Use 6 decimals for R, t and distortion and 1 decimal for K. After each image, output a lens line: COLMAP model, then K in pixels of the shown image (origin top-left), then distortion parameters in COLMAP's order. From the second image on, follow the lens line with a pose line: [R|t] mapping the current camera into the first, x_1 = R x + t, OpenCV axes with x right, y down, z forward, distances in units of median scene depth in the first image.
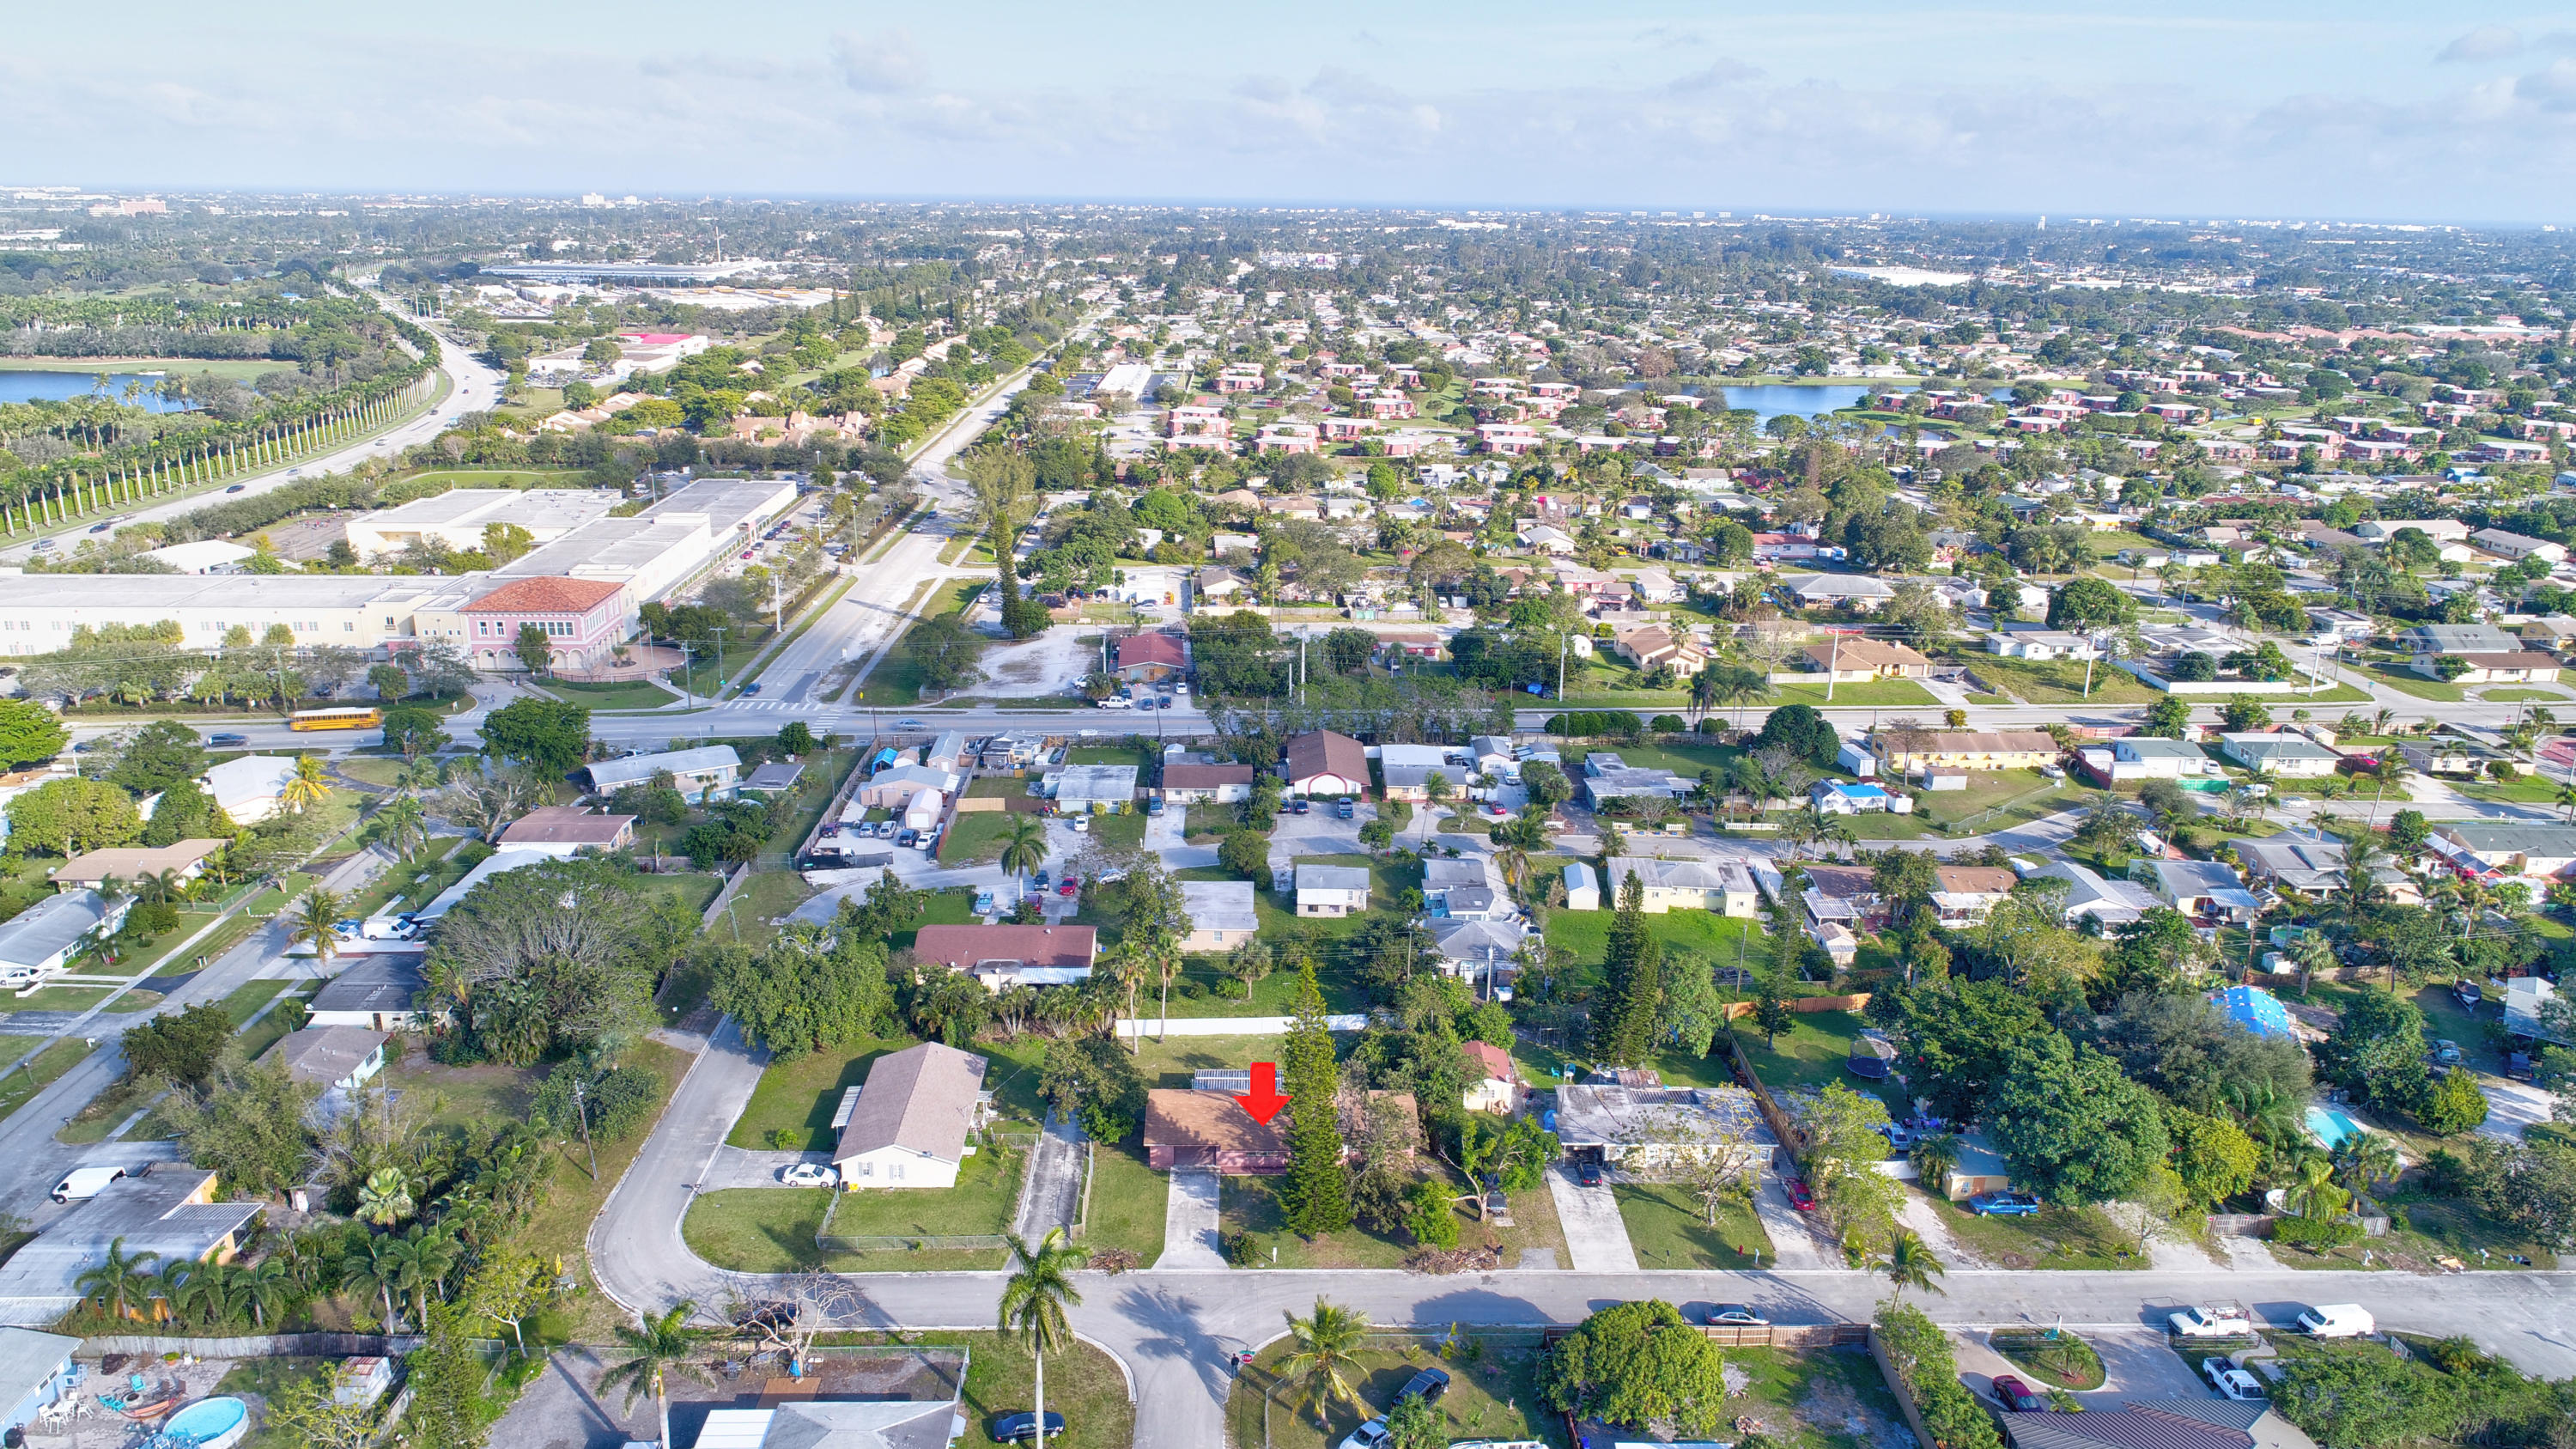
lens RADIAL K [[1795.5, 0, 1298.3], [0, 1795.5, 725.6], [0, 0, 1]] dist [-0.005104, -0.000306]
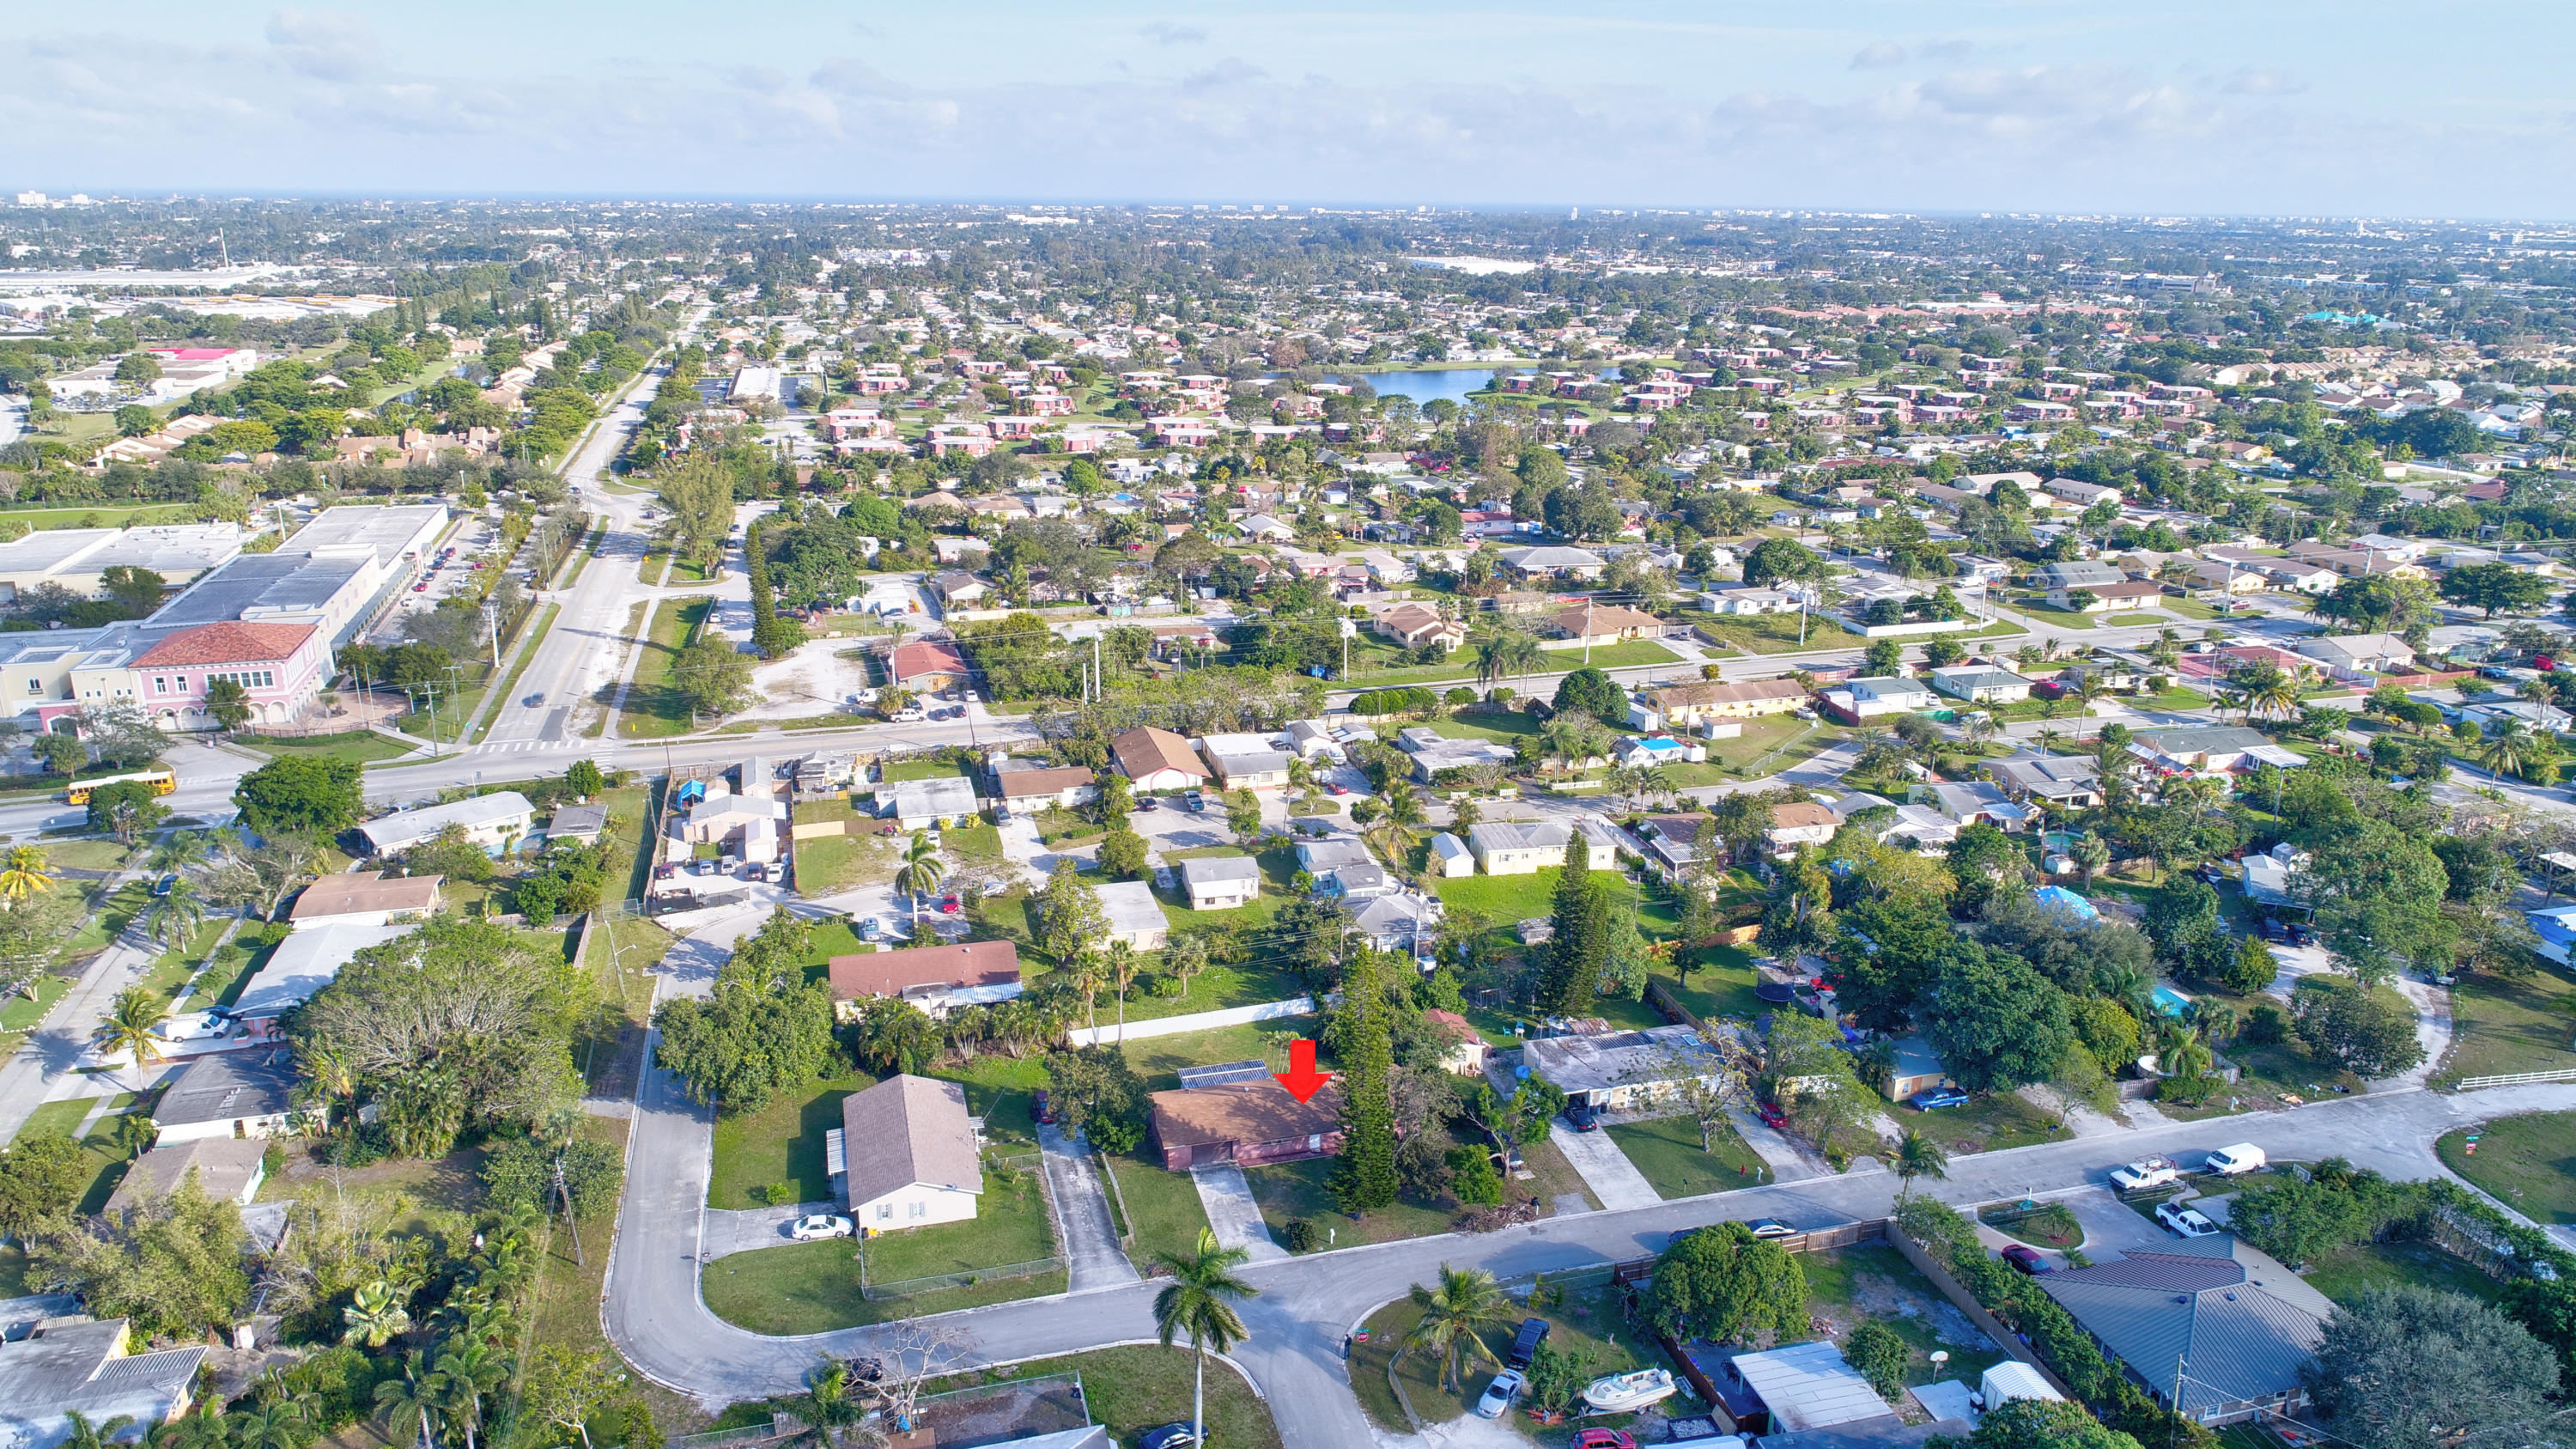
lens RADIAL K [[1795.5, 0, 1299.5], [0, 1795.5, 725.2], [0, 0, 1]] dist [-0.005104, -0.000306]
pose [[0.967274, -0.075111, 0.242364, -0.144460], [0.074474, 0.997153, 0.011801, -0.003491], [-0.242560, 0.006635, 0.970114, 0.011074]]
